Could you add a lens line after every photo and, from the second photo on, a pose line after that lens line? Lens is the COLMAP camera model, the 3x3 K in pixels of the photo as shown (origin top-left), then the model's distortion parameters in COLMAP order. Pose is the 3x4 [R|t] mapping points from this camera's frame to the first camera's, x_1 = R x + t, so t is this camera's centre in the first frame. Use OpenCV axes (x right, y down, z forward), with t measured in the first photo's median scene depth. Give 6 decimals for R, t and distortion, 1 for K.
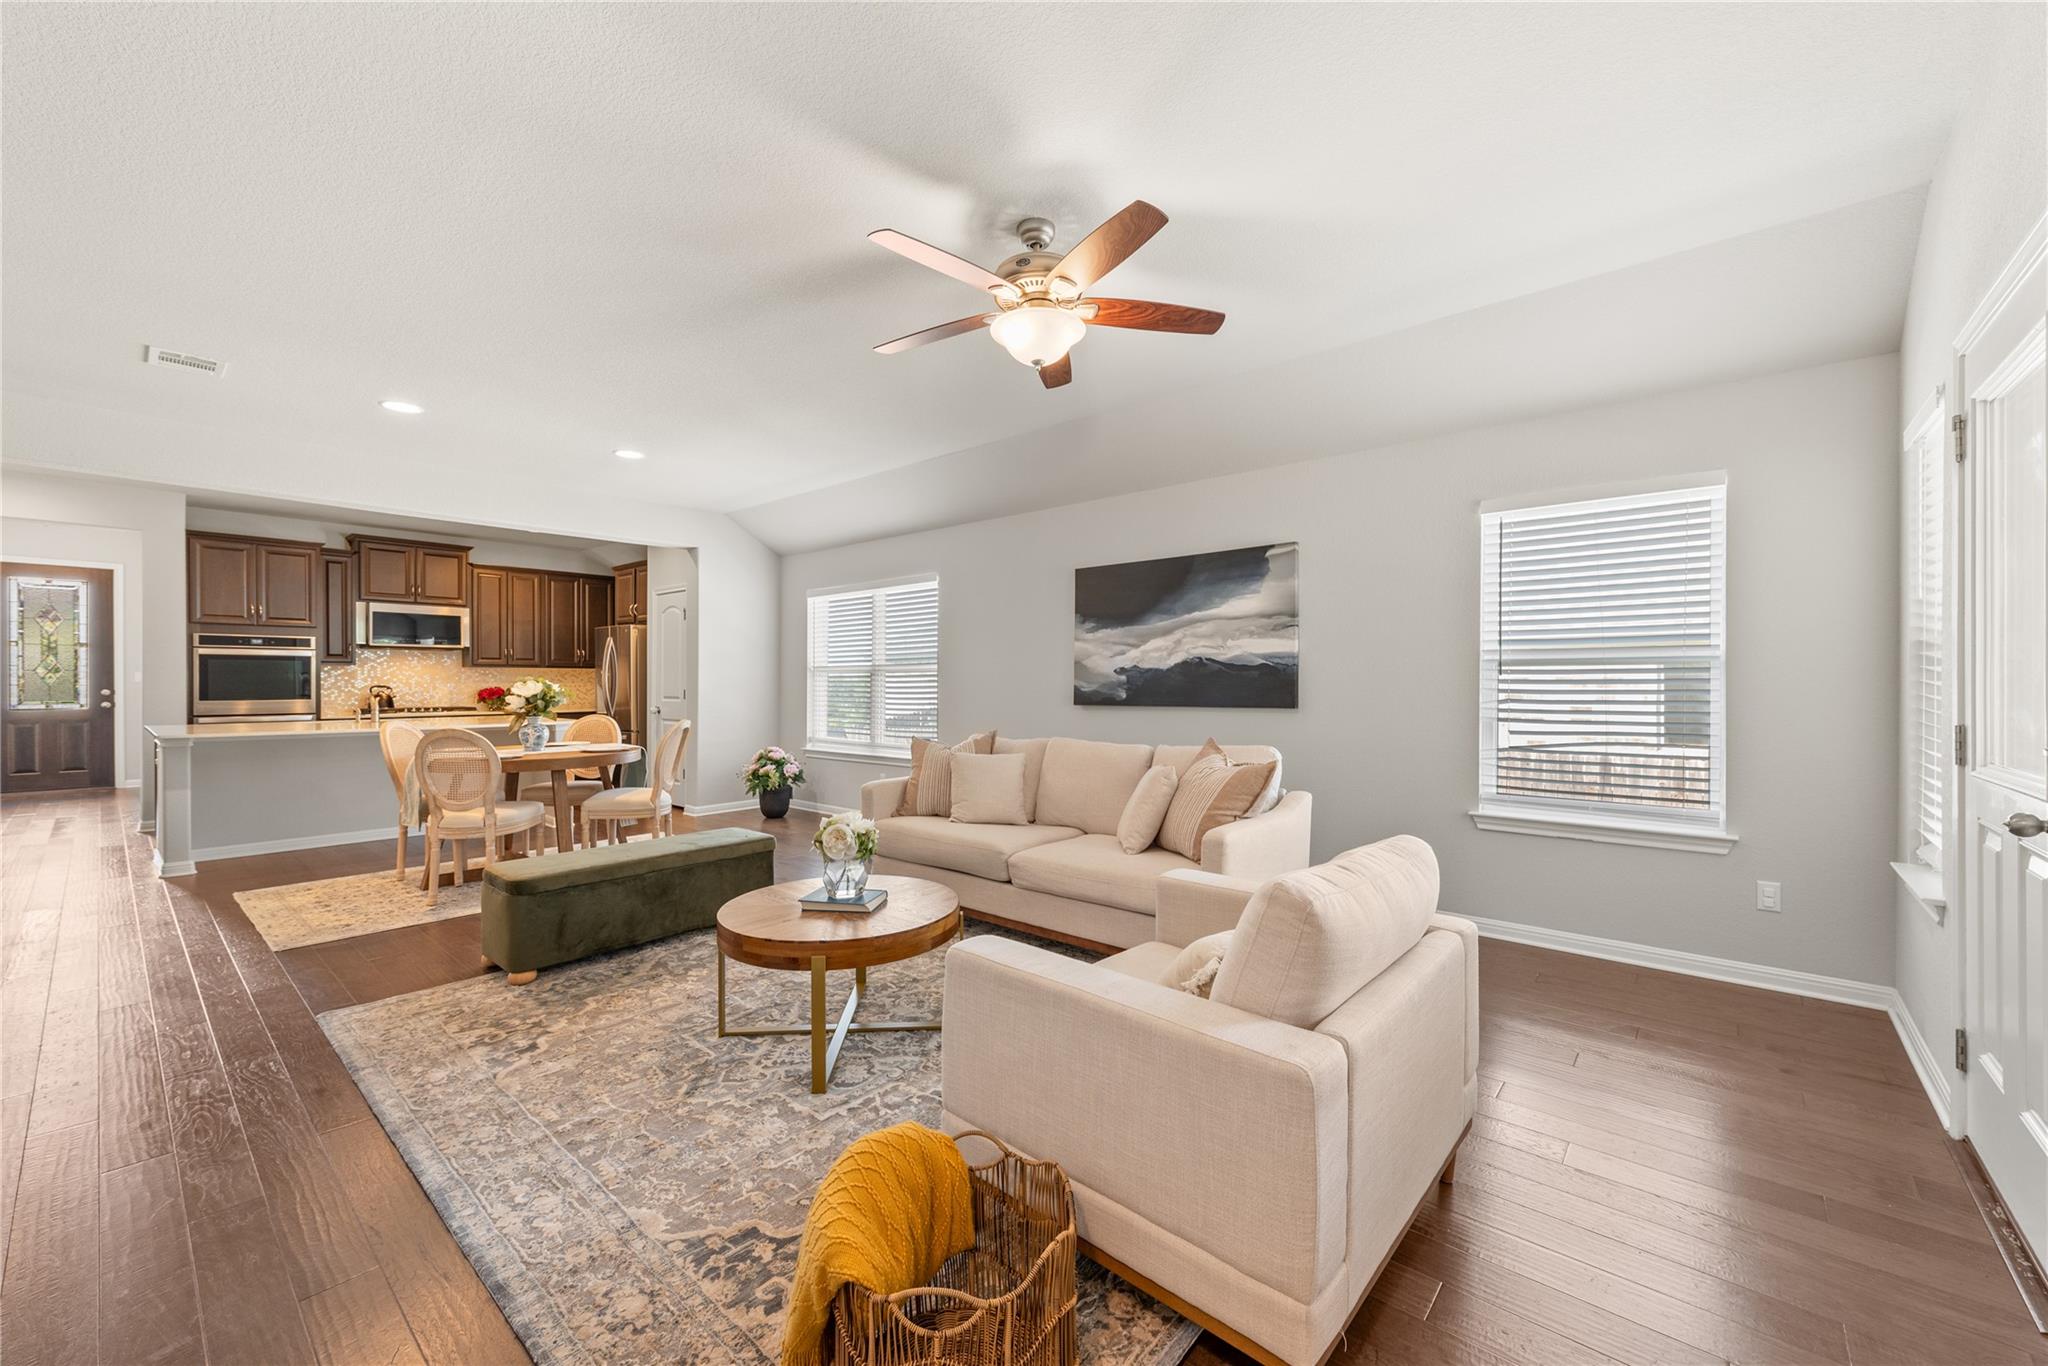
lens RADIAL K [[798.6, 0, 1035.9], [0, 798.6, 686.7], [0, 0, 1]] dist [0.009349, -0.002769]
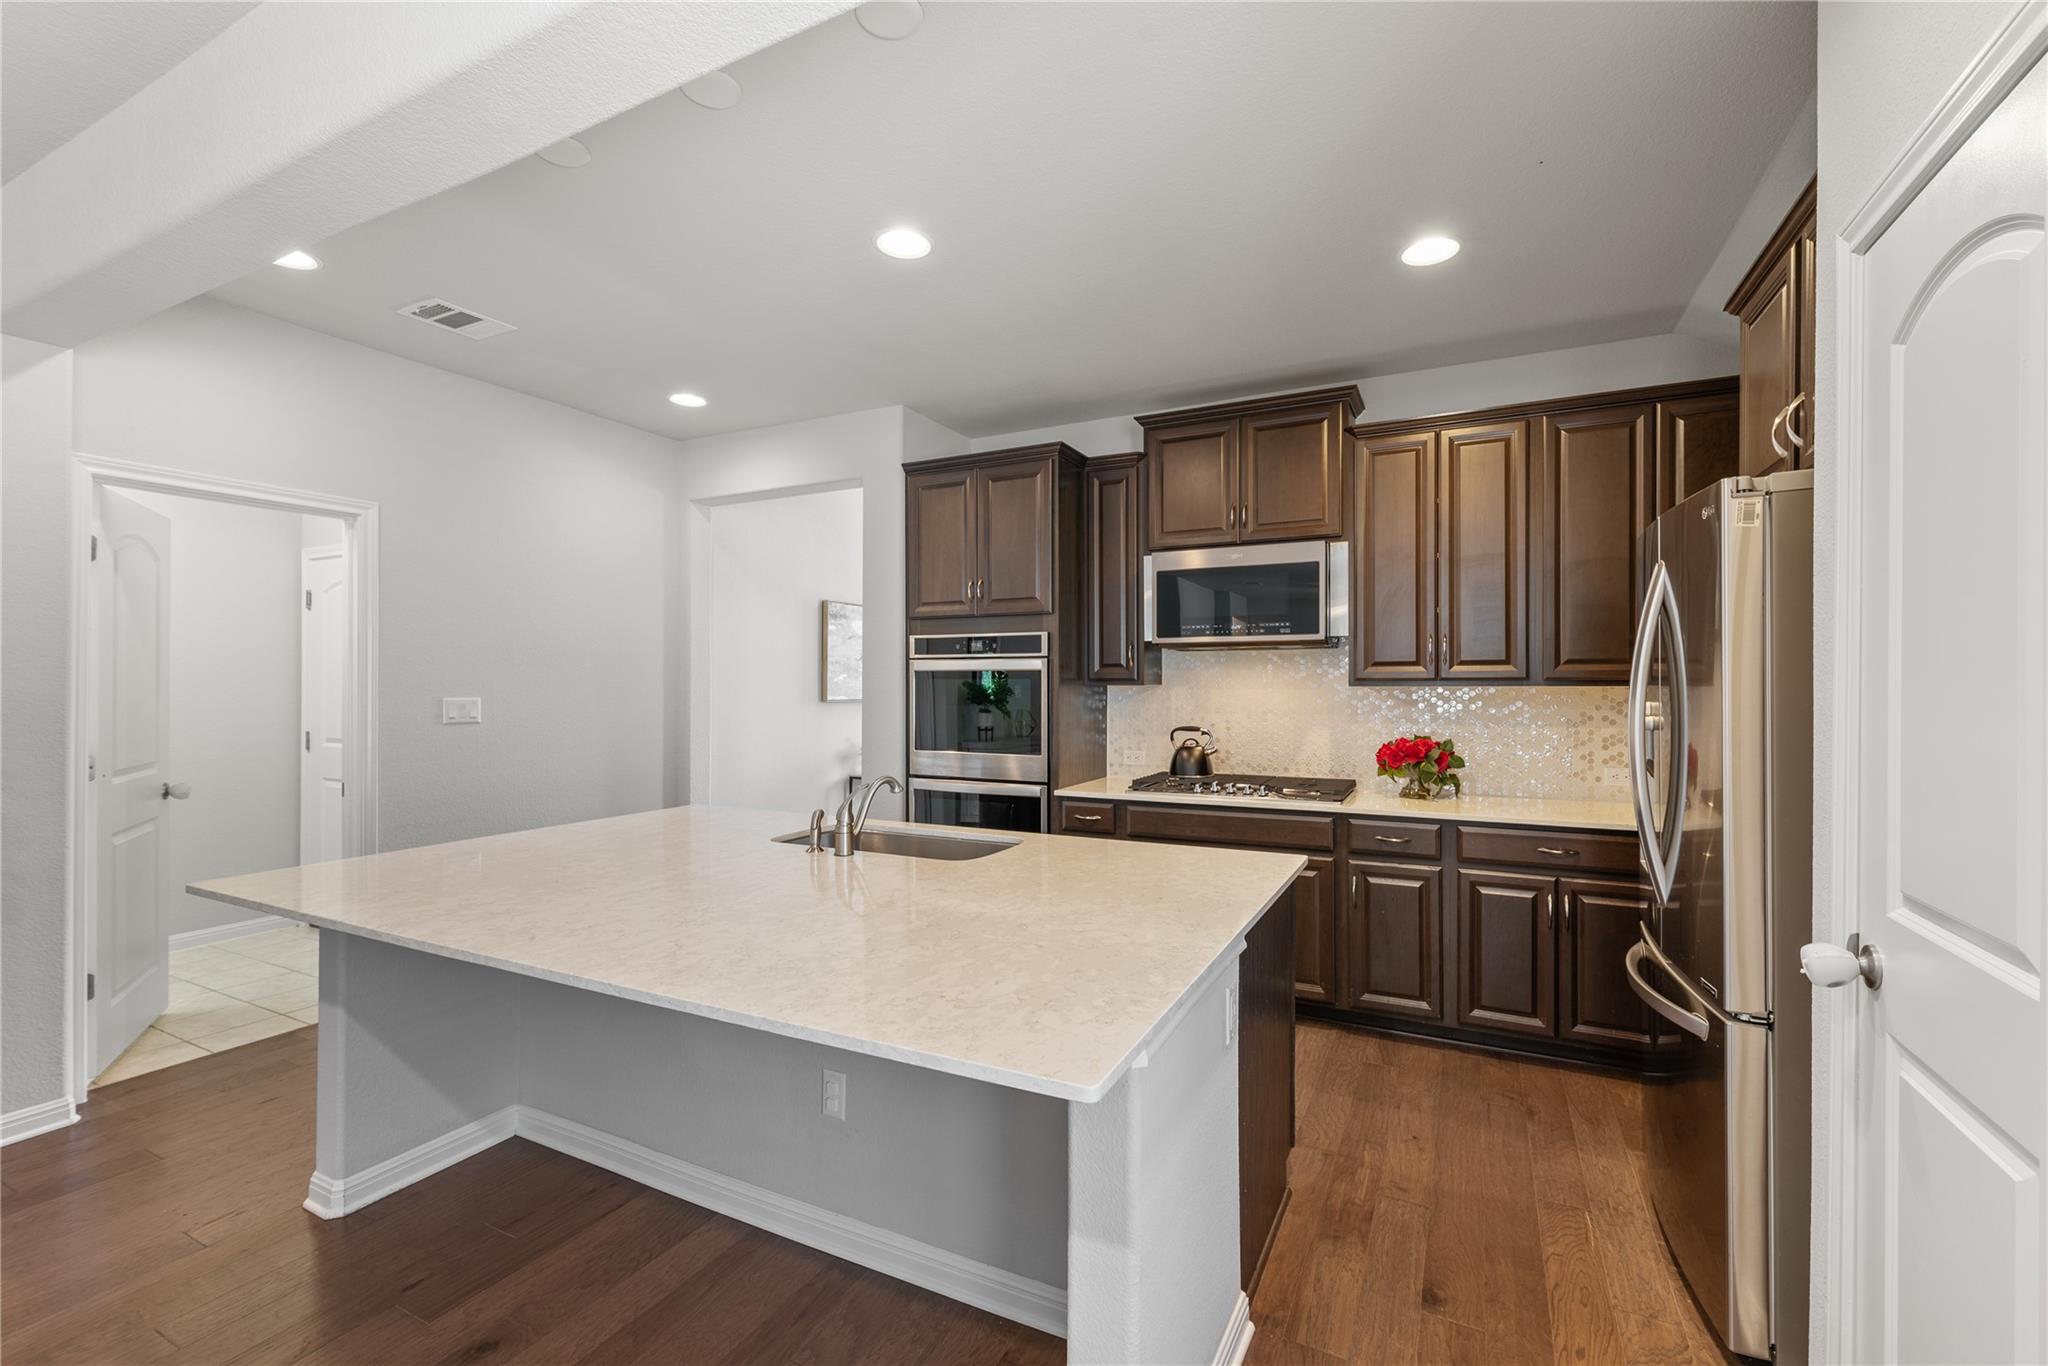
lens RADIAL K [[873.7, 0, 1024.0], [0, 873.7, 683.0], [0, 0, 1]] dist [0.001622, 0.000260]
pose [[0.232034, -0.001553, -0.972706, -0.336168], [-0.004526, 0.999986, -0.002677, -0.025427], [0.972697, 0.005024, 0.232024, 0.783527]]
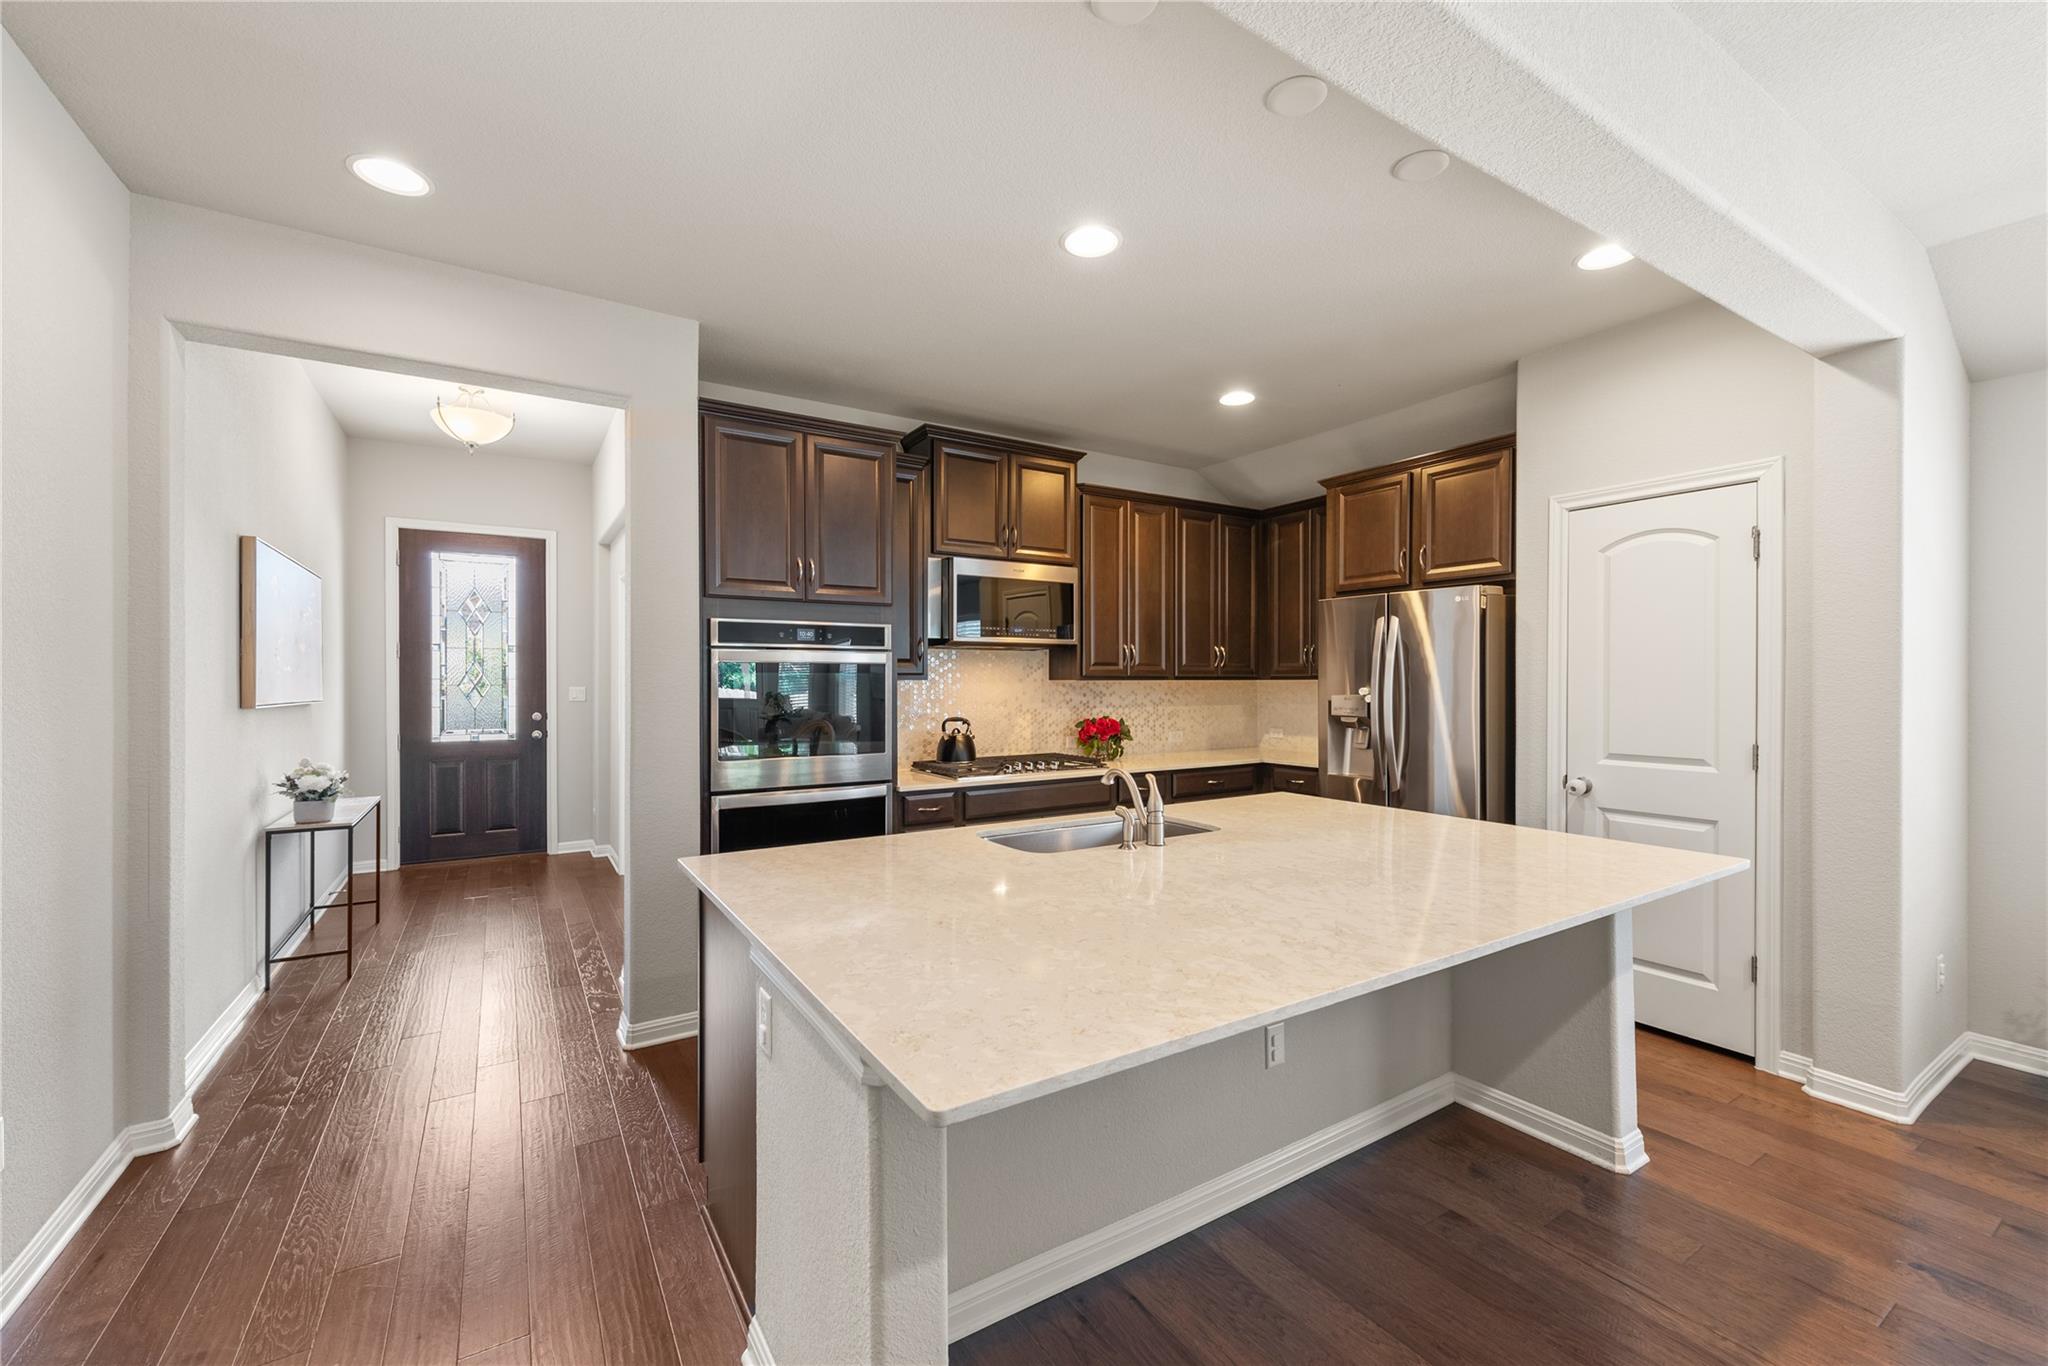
lens RADIAL K [[834.3, 0, 1036.7], [0, 834.3, 685.0], [0, 0, 1]] dist [0.010240, -0.004322]
pose [[0.957369, -0.000417, -0.288869, -0.607043], [0.000229, 1.000000, -0.000686, -0.022245], [0.288869, 0.000591, 0.957368, 0.491838]]
